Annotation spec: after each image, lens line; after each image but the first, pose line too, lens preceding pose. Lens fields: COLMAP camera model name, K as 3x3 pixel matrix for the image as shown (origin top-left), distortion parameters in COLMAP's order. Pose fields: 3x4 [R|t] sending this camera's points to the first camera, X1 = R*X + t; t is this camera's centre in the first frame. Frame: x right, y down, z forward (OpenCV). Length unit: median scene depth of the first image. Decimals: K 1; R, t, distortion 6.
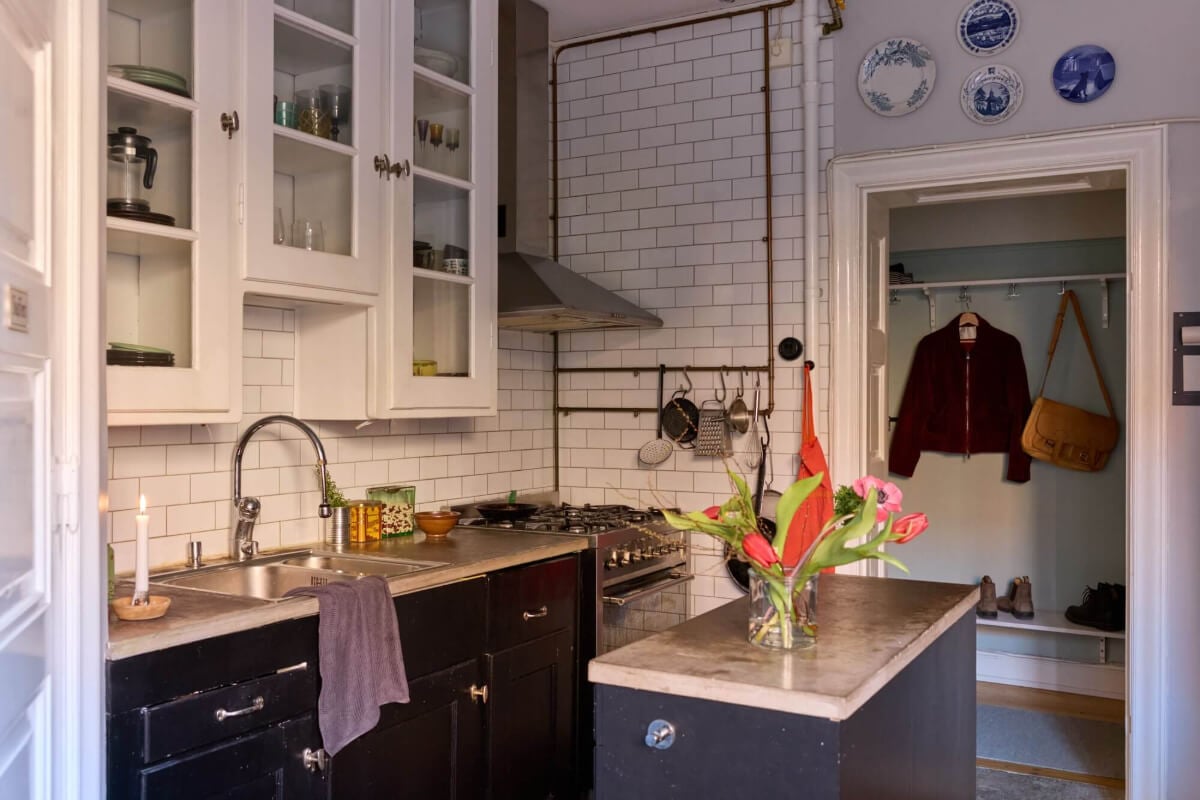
lens RADIAL K [[1022.0, 0, 674.6], [0, 1022.0, 401.6], [0, 0, 1]] dist [0.001352, 0.004139]
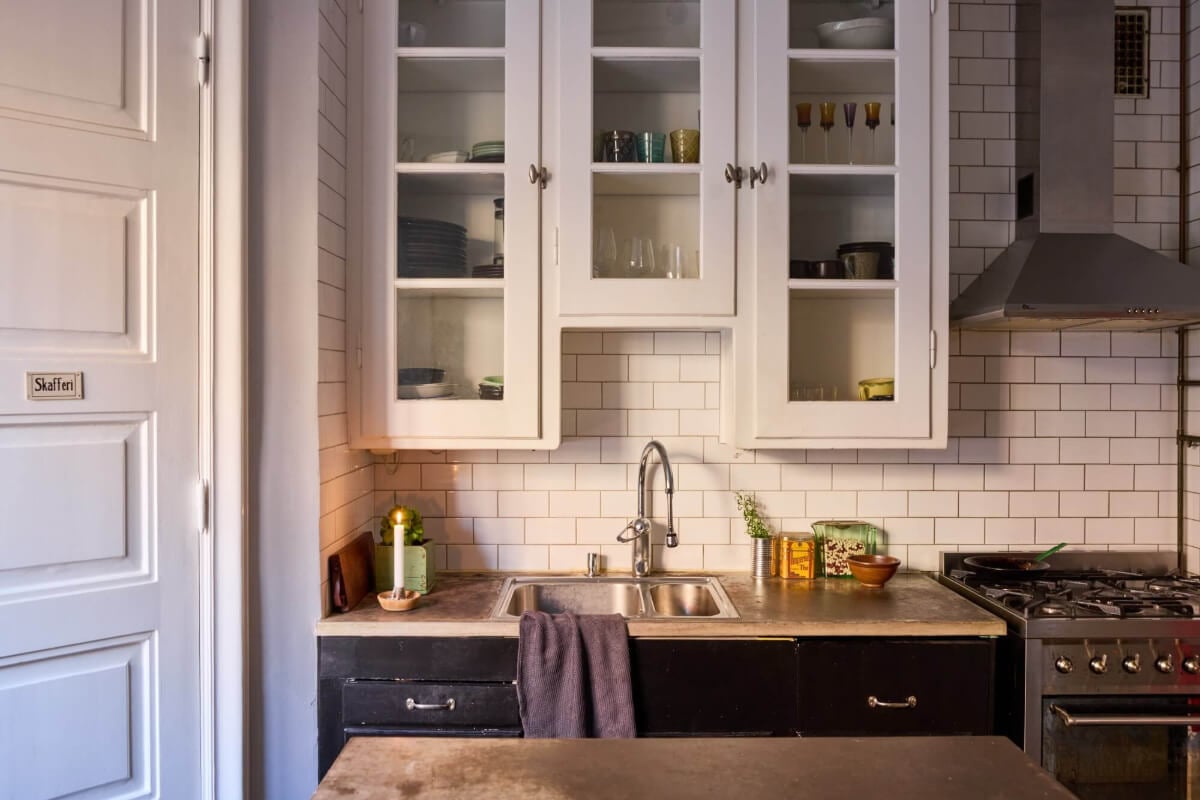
lens RADIAL K [[1094.1, 0, 602.3], [0, 1094.1, 396.3], [0, 0, 1]] dist [-0.067749, 0.120887]
pose [[0.483398, 0.014624, -0.875278, 0.476891], [-0.005185, 0.999891, 0.013843, -0.040275], [0.875385, -0.002153, 0.483421, 0.379939]]
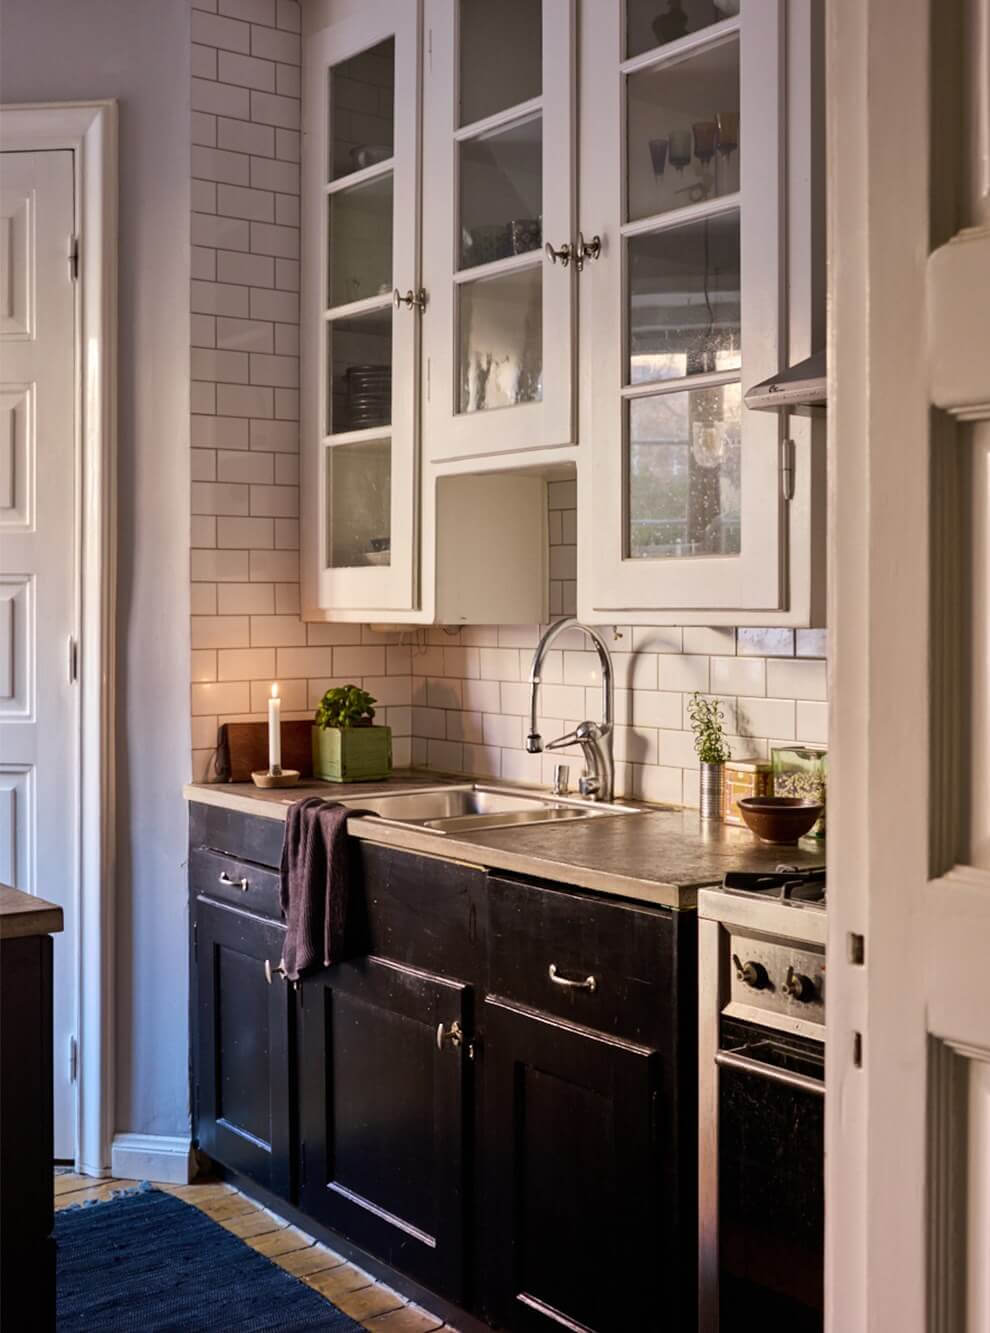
lens RADIAL K [[1634.3, 0, 492.5], [0, 1634.3, 622.4], [0, 0, 1]] dist [-0.018553, 0.004040]
pose [[-0.449854, 0.007998, -0.893066, 0.656770], [-0.001729, 0.999950, 0.009825, 0.004608], [0.893101, 0.005964, -0.449818, 1.328694]]
